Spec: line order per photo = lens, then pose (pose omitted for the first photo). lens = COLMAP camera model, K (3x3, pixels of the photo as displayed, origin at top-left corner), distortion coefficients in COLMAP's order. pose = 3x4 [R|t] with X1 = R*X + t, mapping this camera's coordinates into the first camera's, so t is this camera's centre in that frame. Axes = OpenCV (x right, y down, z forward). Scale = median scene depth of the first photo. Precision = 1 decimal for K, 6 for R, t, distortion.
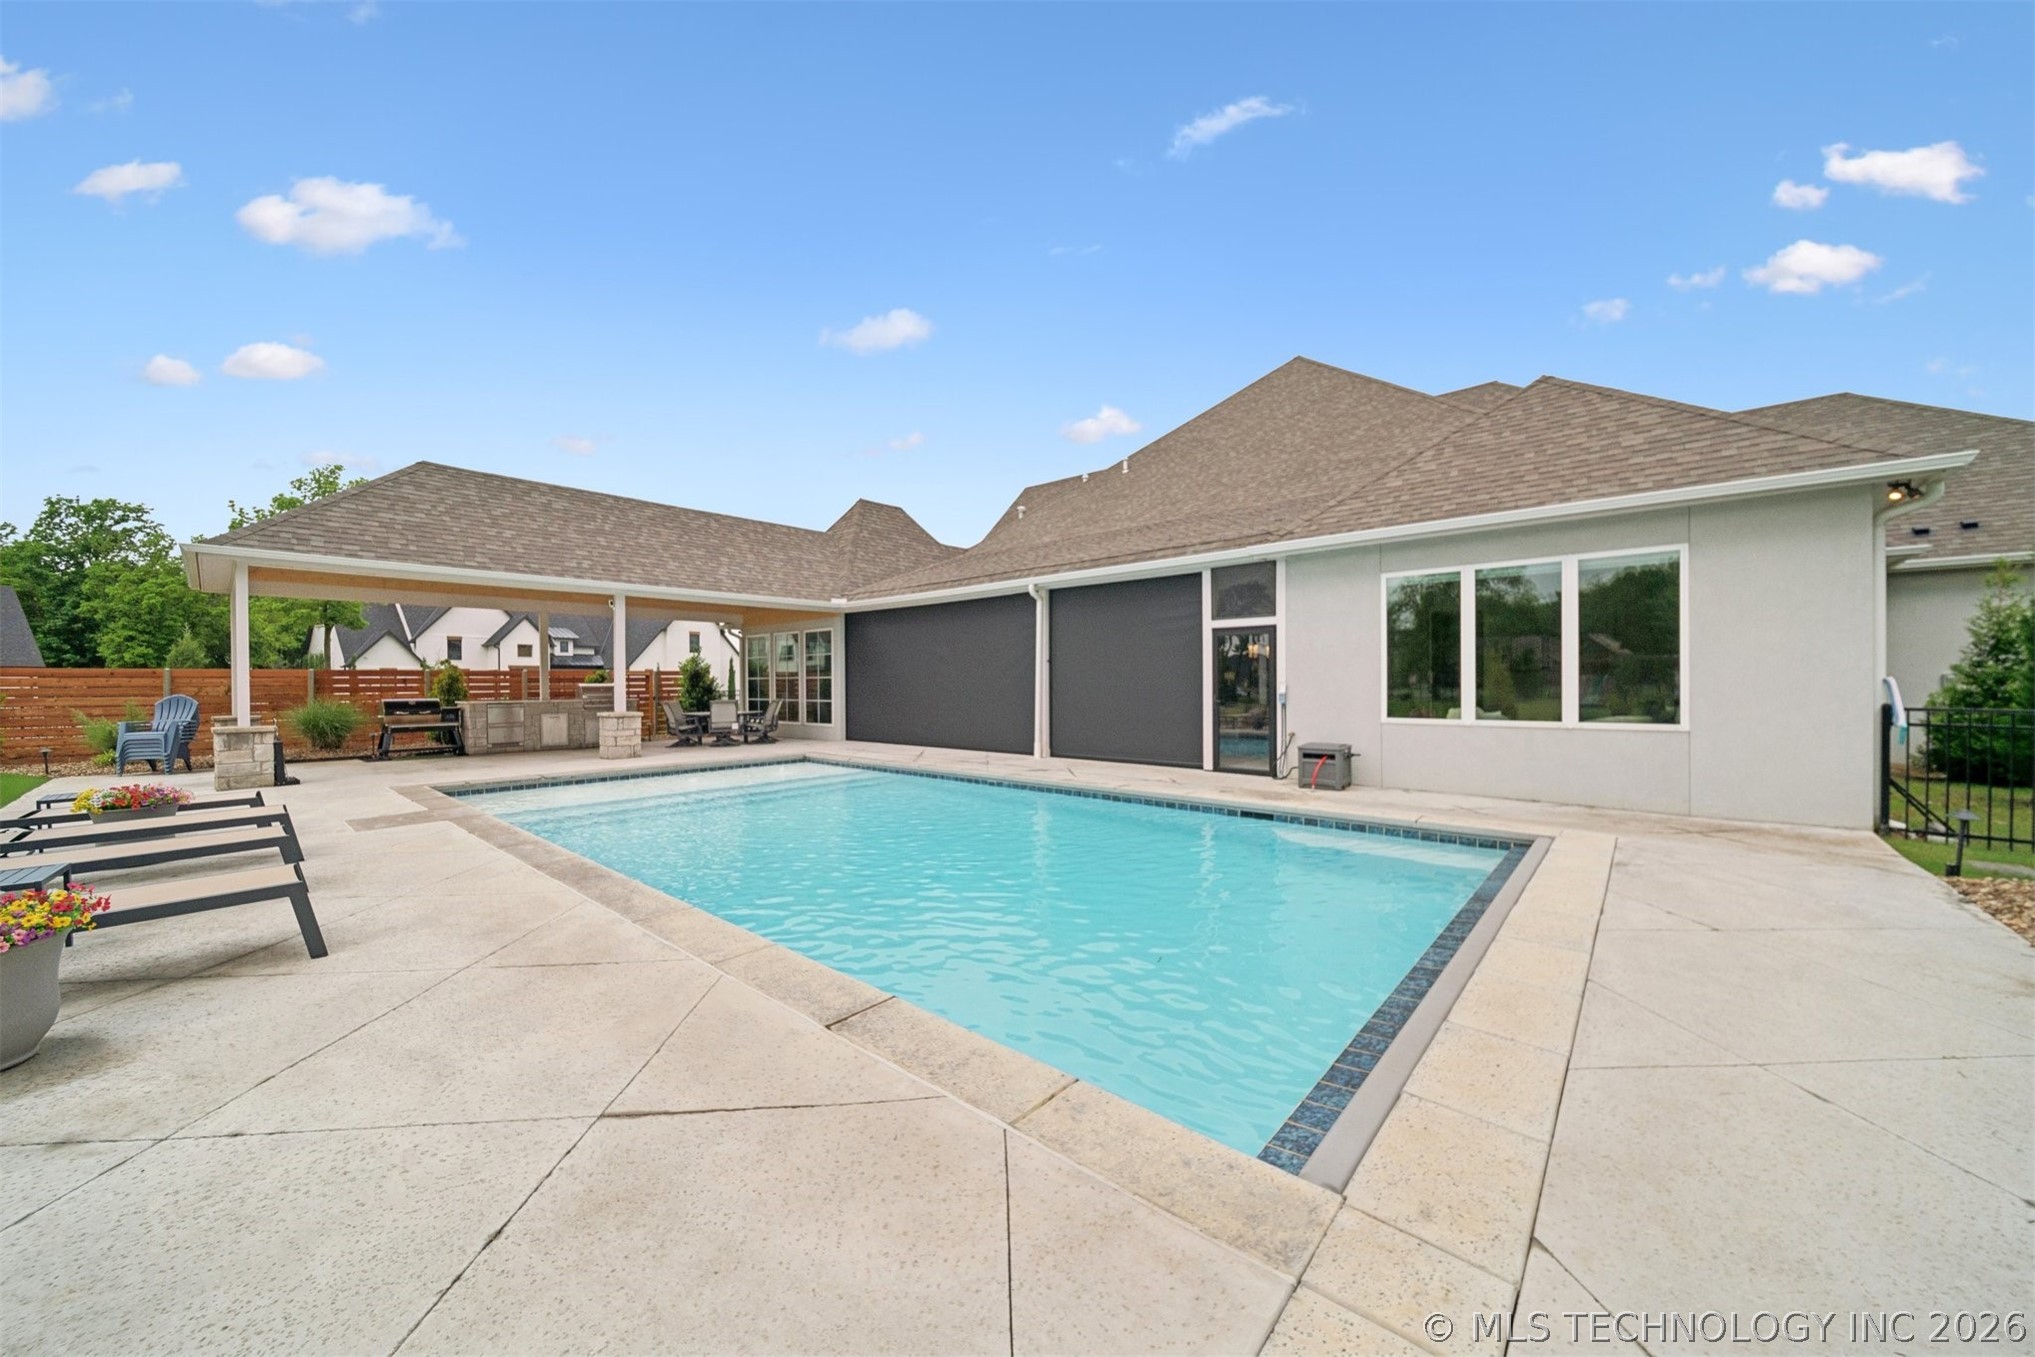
lens RADIAL K [[722.7, 0, 1021.2], [0, 722.7, 685.3], [0, 0, 1]] dist [-0.001258, -0.000188]
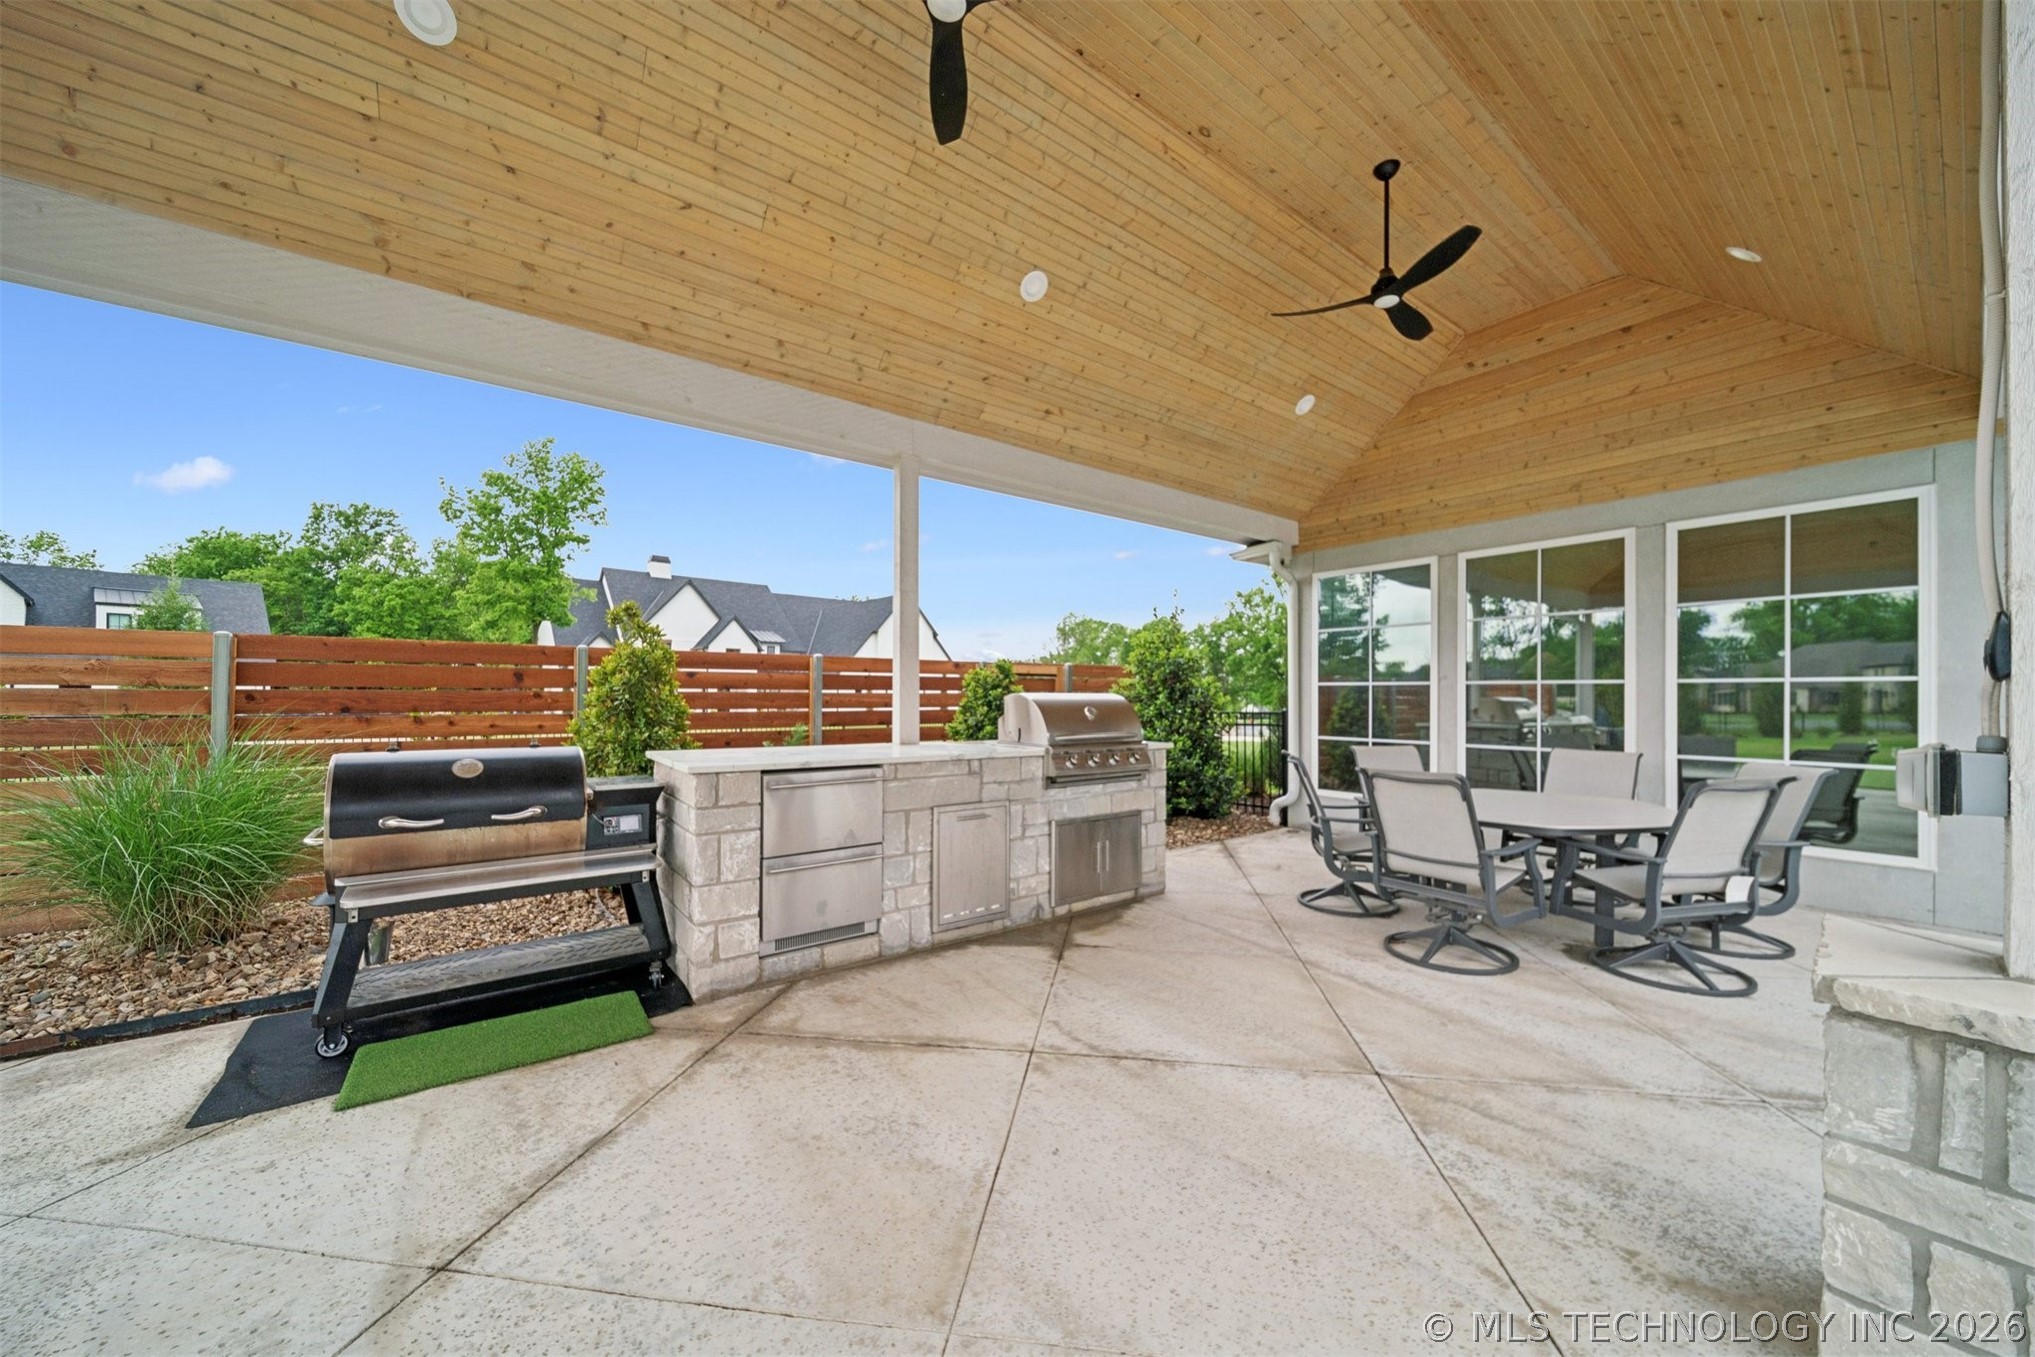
lens RADIAL K [[722.7, 0, 1021.2], [0, 722.7, 685.3], [0, 0, 1]] dist [-0.001258, -0.000188]
pose [[0.978600, 0.008475, -0.205599, -0.171770], [-0.012096, 0.999793, -0.016358, 0.000232], [0.205418, 0.018495, 0.978500, 0.221725]]
